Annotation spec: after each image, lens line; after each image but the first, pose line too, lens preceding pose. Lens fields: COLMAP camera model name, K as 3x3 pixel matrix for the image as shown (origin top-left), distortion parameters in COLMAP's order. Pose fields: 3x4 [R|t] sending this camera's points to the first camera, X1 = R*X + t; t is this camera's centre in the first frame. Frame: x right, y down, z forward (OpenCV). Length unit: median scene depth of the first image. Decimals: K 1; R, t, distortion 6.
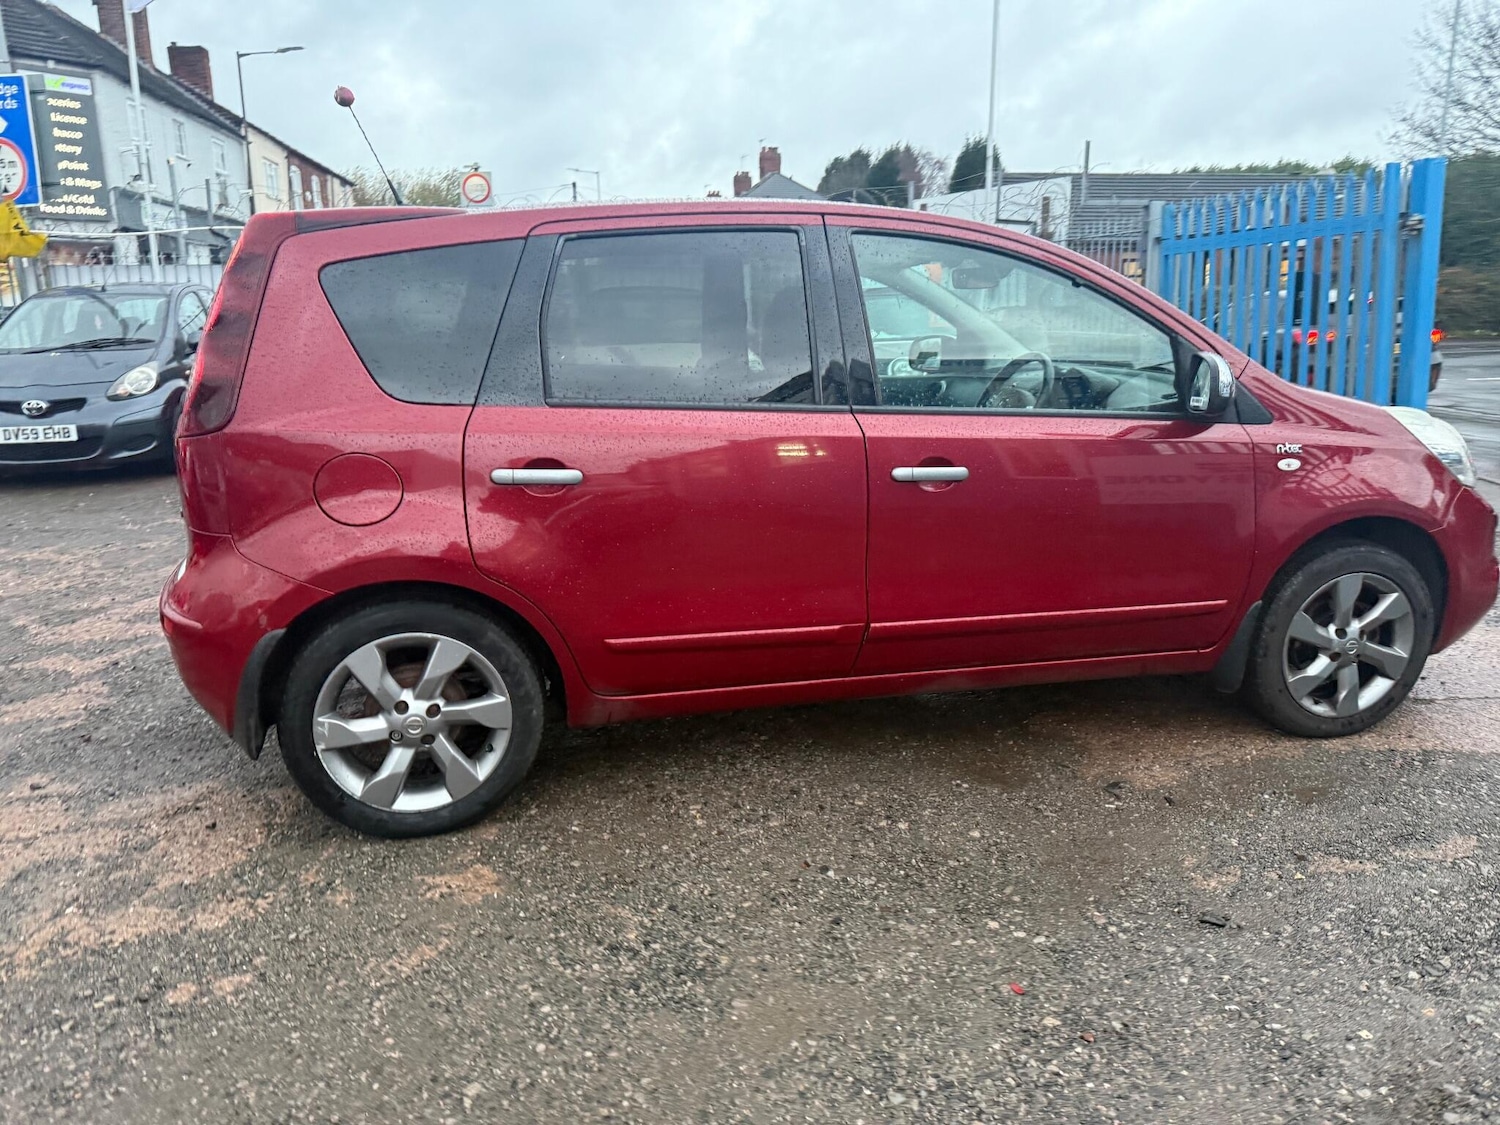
lens RADIAL K [[1061.5, 0, 760.0], [0, 1061.5, 551.9], [0, 0, 1]] dist [0.016341, -0.027015]
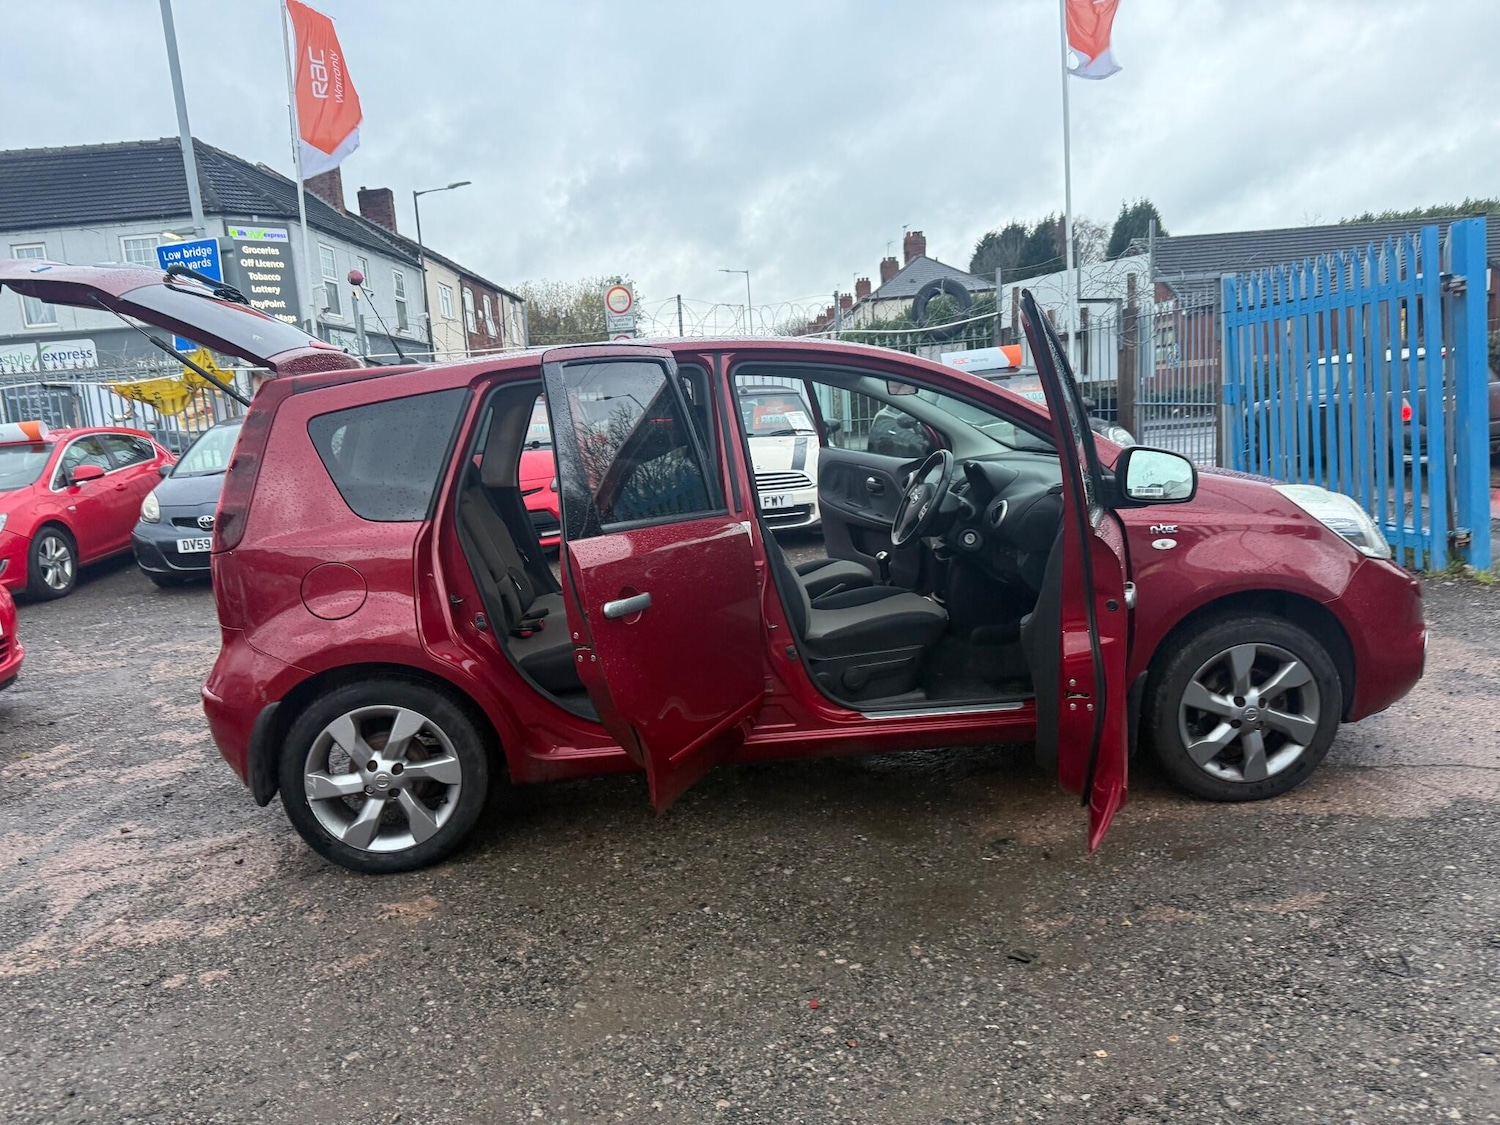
lens RADIAL K [[1061.5, 0, 742.2], [0, 1061.5, 569.6], [0, 0, 1]] dist [0.016341, -0.027015]
pose [[0.984666, -0.029574, -0.171927, 0.279446], [0.019258, 0.997929, -0.061367, 0.002194], [0.173385, 0.057115, 0.983196, -0.143301]]
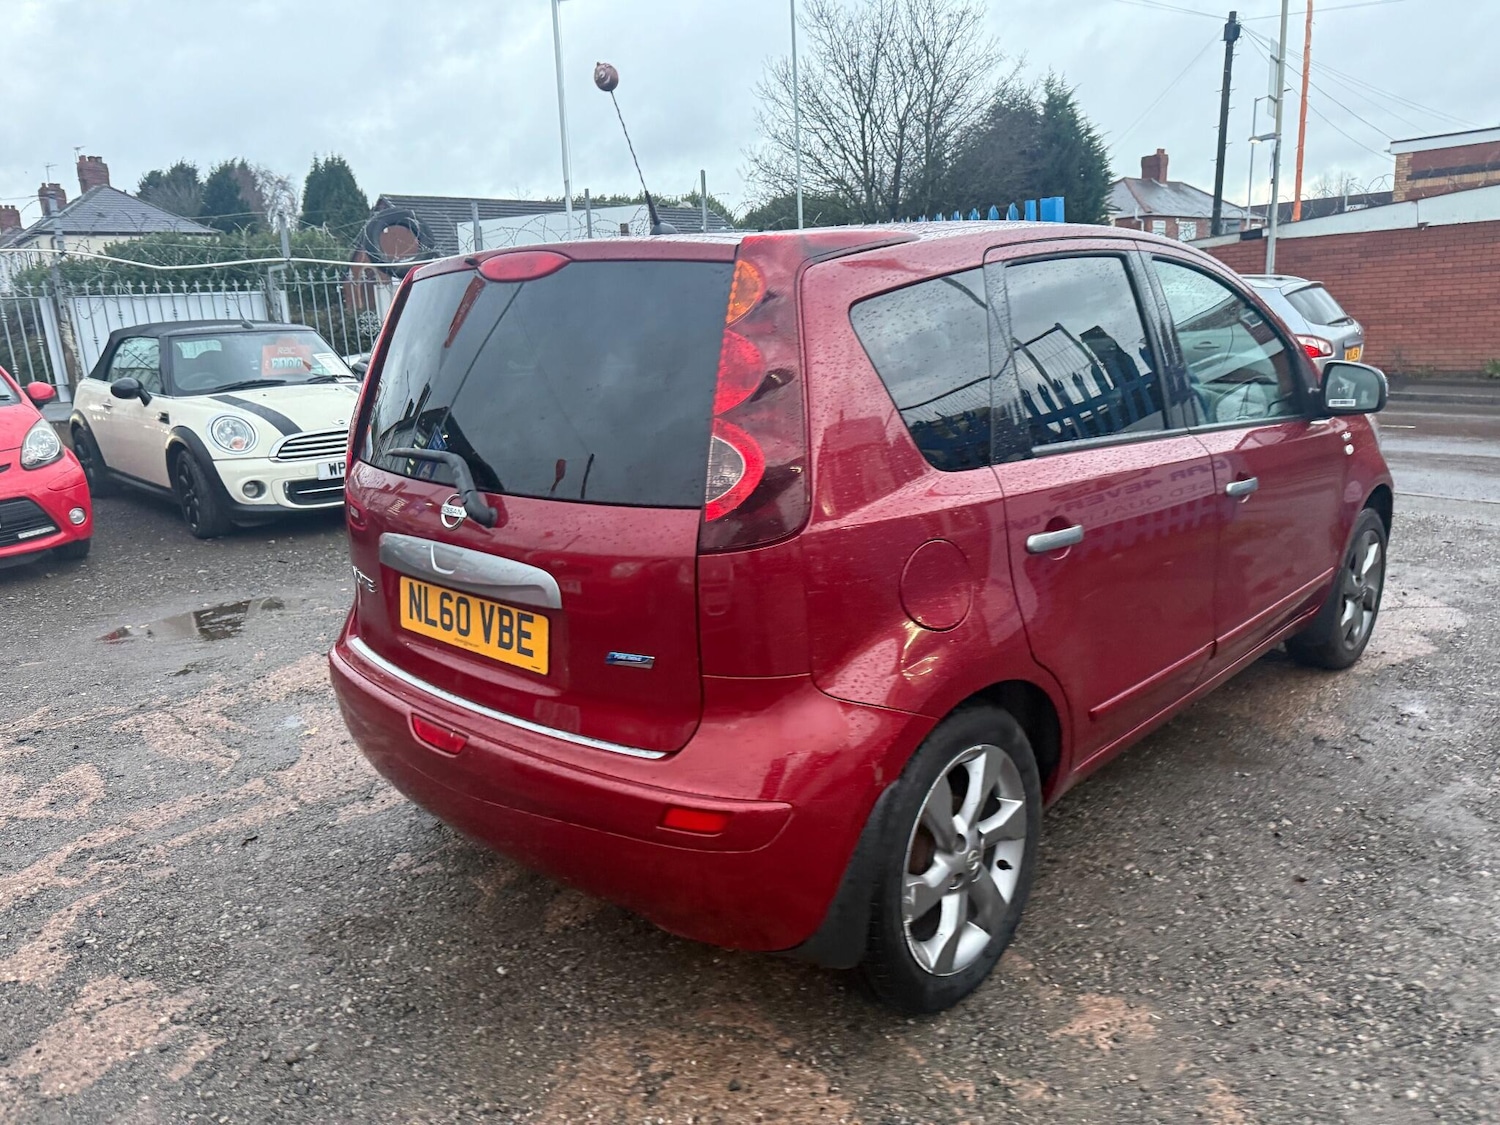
lens RADIAL K [[1061.5, 0, 759.1], [0, 1061.5, 566.1], [0, 0, 1]] dist [0.016341, -0.027015]
pose [[0.839609, -0.149342, 0.522258, -0.780334], [0.154040, 0.987454, 0.034725, -0.104039], [-0.520892, 0.051293, 0.852080, 0.344493]]
